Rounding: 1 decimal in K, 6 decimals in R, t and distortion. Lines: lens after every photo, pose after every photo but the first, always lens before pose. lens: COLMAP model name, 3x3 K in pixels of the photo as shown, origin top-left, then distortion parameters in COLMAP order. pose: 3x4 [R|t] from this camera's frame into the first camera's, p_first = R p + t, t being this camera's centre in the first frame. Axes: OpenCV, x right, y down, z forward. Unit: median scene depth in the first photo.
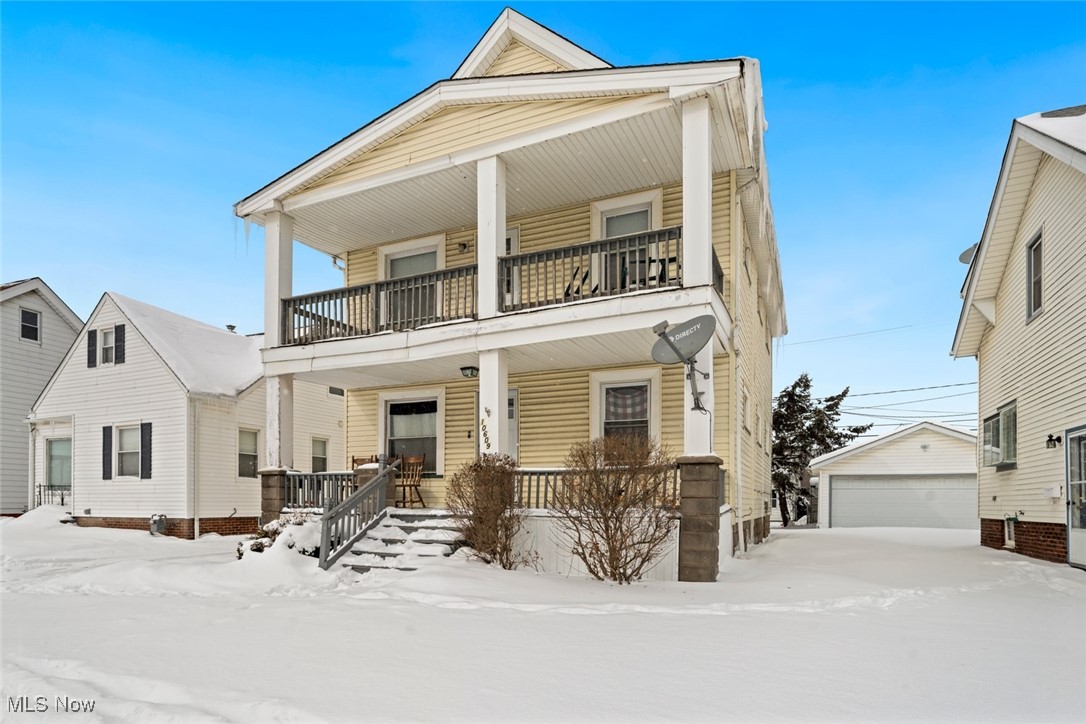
lens RADIAL K [[577.3, 0, 540.3], [0, 577.3, 499.3], [0, 0, 1]] dist [0.003440, 0.000312]
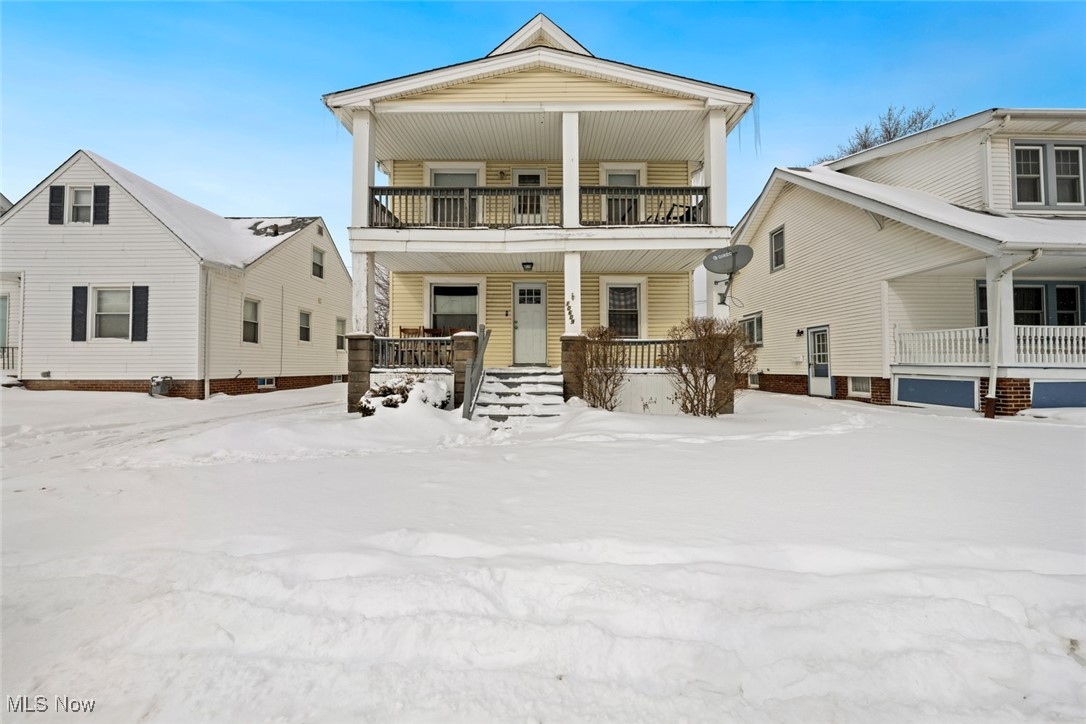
lens RADIAL K [[368.5, 0, 544.0], [0, 368.5, 358.9], [0, 0, 1]] dist [-0.003028, 0.000286]
pose [[0.920224, 0.006750, 0.391334, -0.409892], [-0.000844, 0.999883, -0.015262, 0.006858], [-0.391391, 0.013714, 0.920122, 0.192587]]
